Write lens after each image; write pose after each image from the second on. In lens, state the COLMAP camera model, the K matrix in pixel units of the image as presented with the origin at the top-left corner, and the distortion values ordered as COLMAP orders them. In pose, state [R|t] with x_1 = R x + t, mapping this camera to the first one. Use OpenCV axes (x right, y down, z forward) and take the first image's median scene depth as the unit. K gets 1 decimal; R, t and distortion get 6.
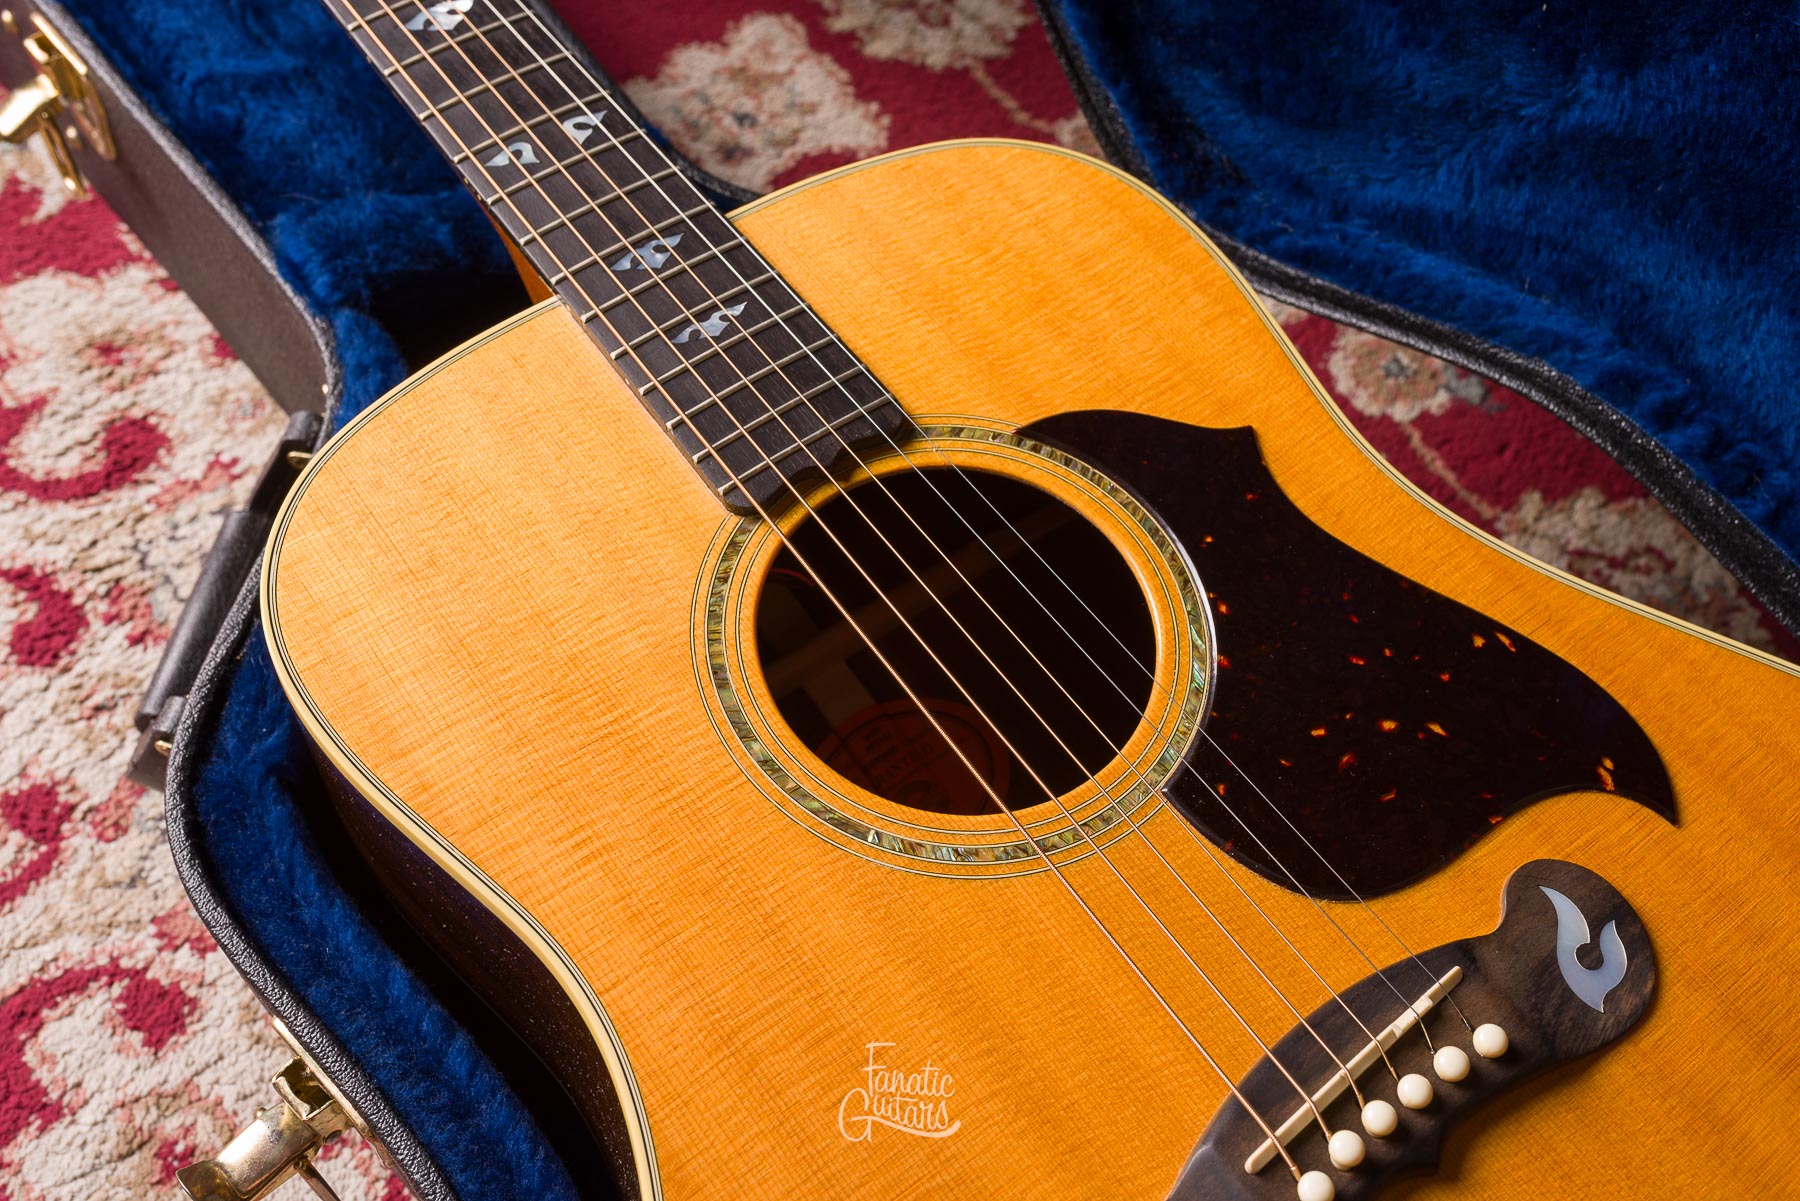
lens RADIAL K [[1766.5, 0, 903.3], [0, 1766.5, 602.4], [0, 0, 1]] dist [0.003402, -0.000417]
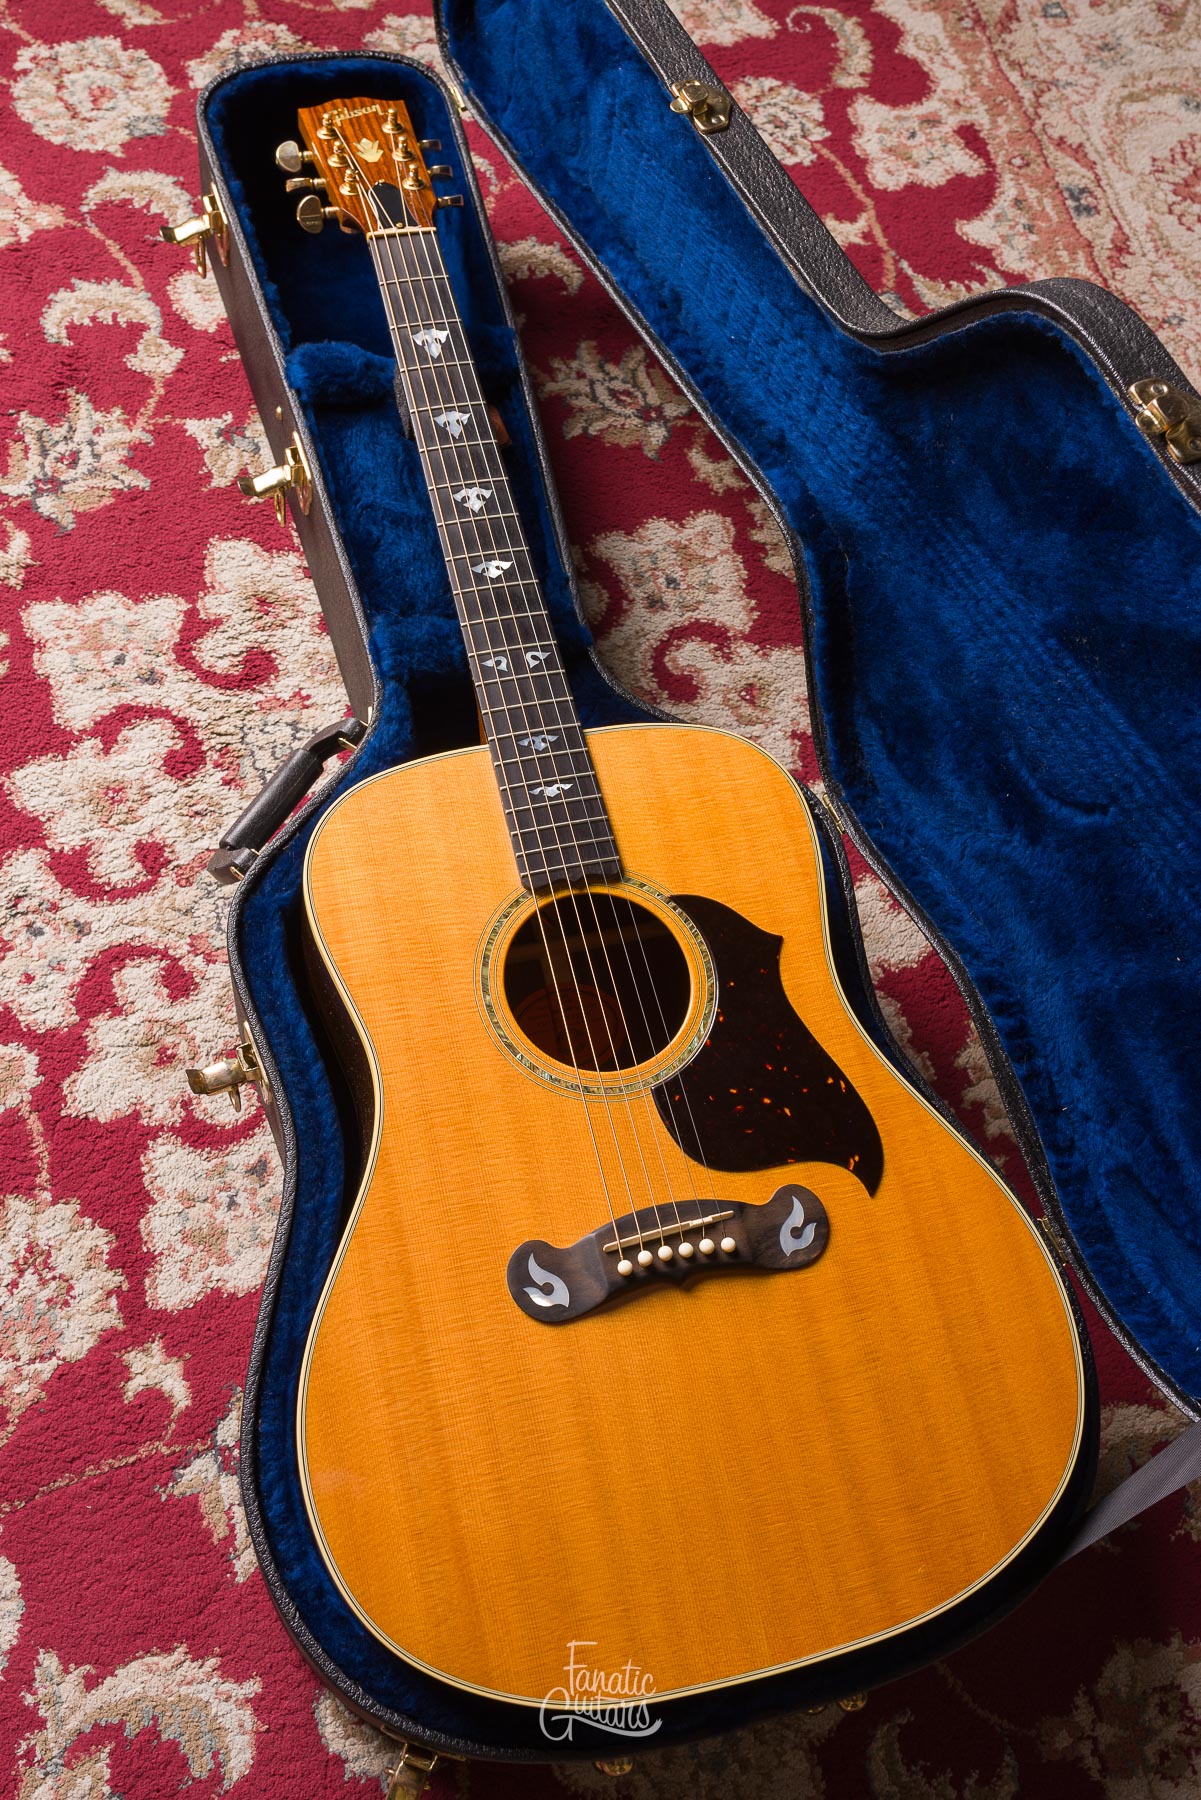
lens RADIAL K [[1812.6, 0, 573.3], [0, 1812.6, 906.2], [0, 0, 1]] dist [0.000097, 0.000812]
pose [[0.918609, 0.380797, -0.105604, 0.140913], [-0.366522, 0.920924, 0.132517, -0.243130], [0.147715, -0.083025, 0.985539, -0.807951]]
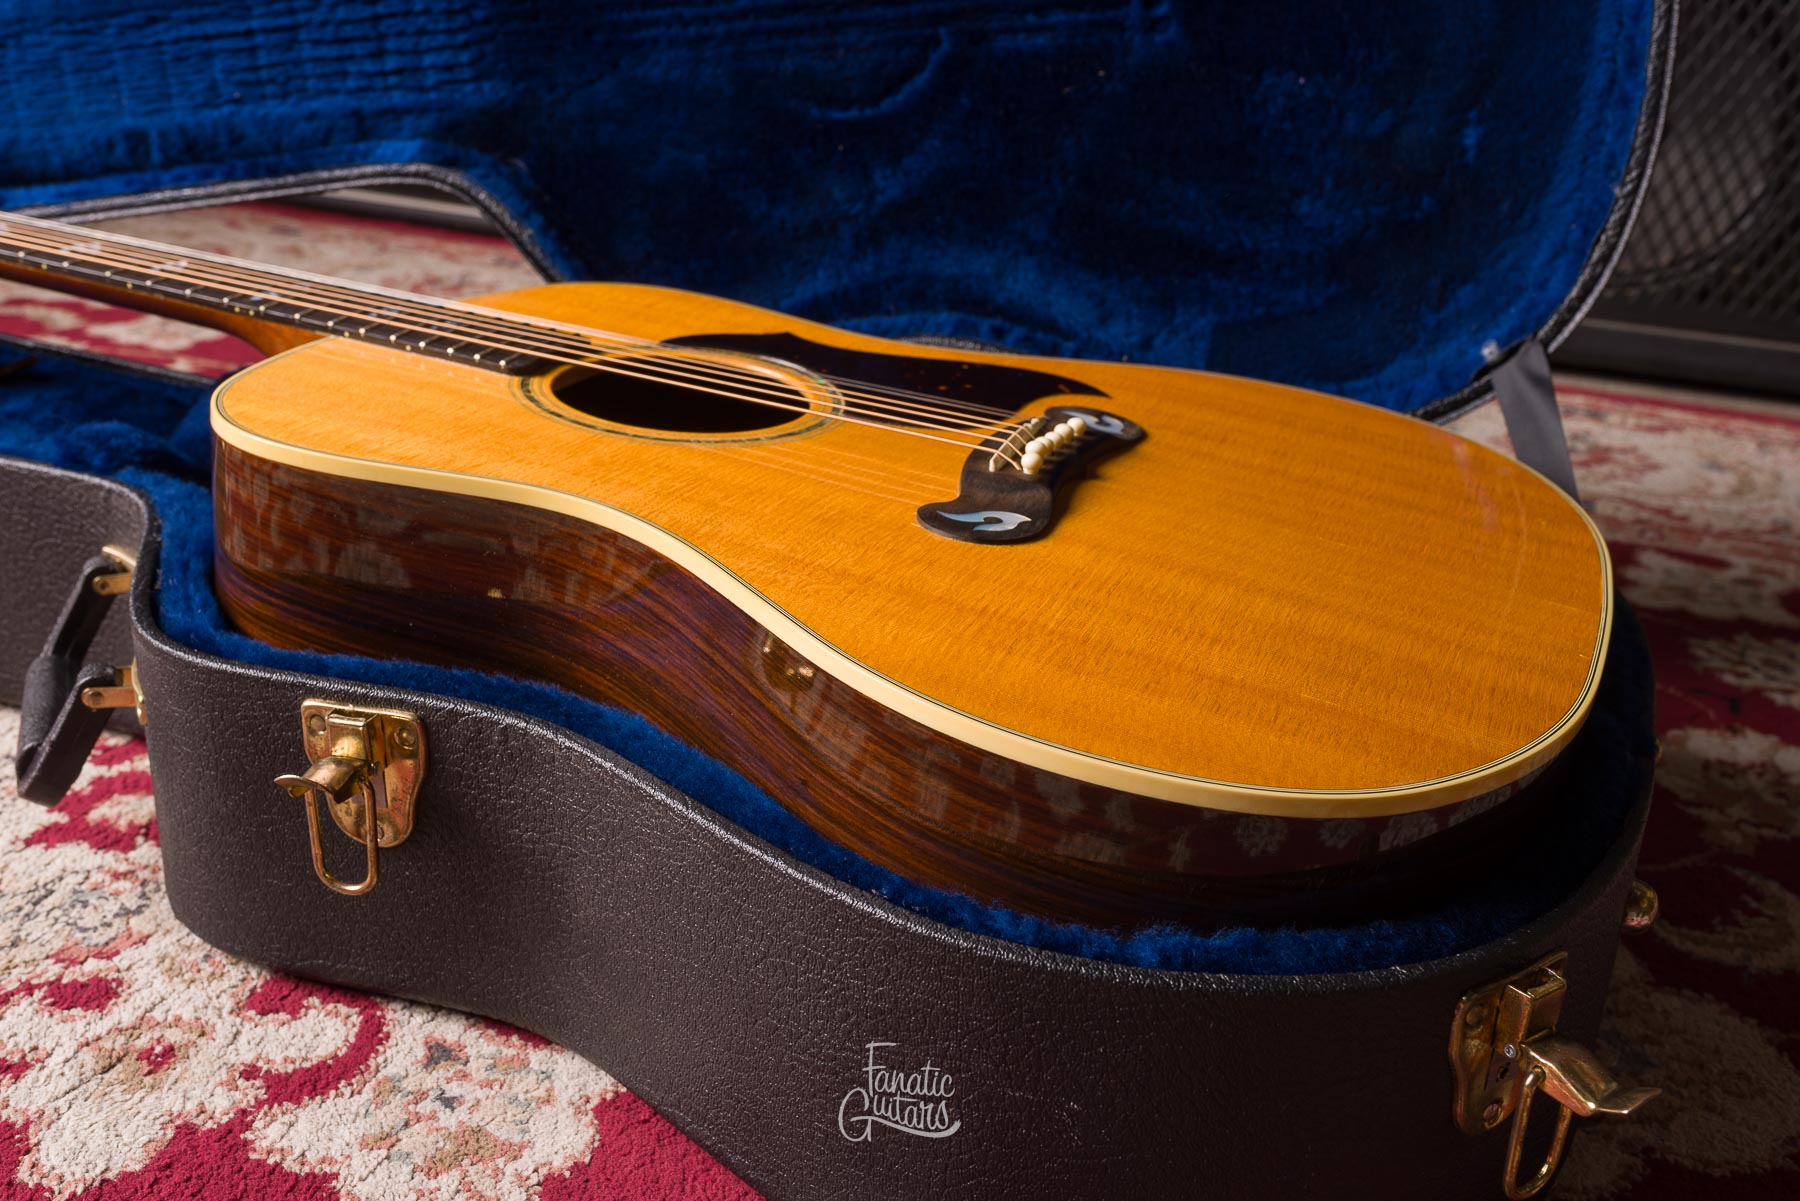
lens RADIAL K [[1756.8, 0, 902.2], [0, 1756.8, 598.5], [0, 0, 1]] dist [0.000946, 0.002669]
pose [[0.861735, -0.204280, 0.464417, -0.397462], [0.422223, 0.796290, -0.433186, 0.648749], [-0.281319, 0.569379, 0.772442, -0.110512]]
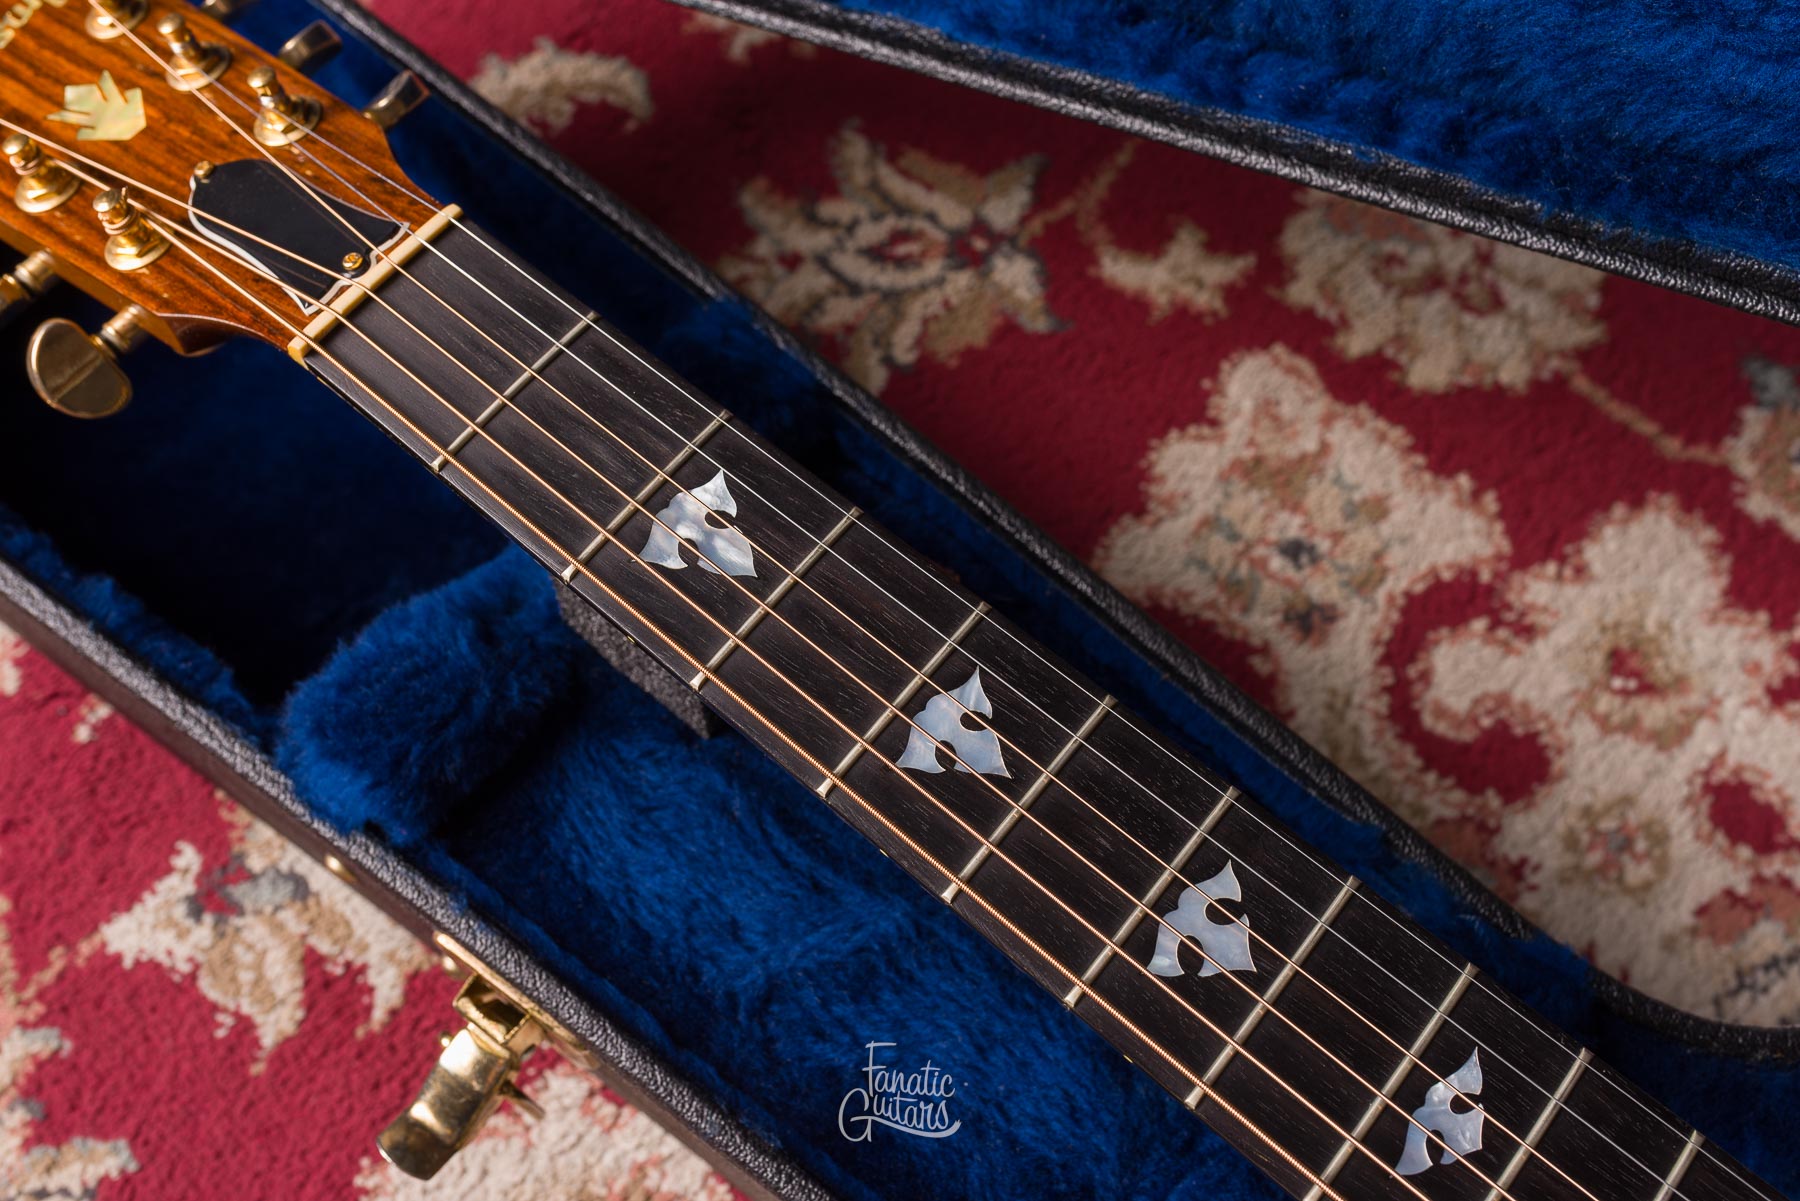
lens RADIAL K [[1801.1, 0, 903.4], [0, 1801.1, 600.5], [0, 0, 1]] dist [0.004725, 0.001749]
pose [[0.972712, -0.228426, 0.040664, -0.346457], [0.218716, 0.961242, 0.167861, -0.519918], [-0.077432, -0.154386, 0.984972, 0.416875]]
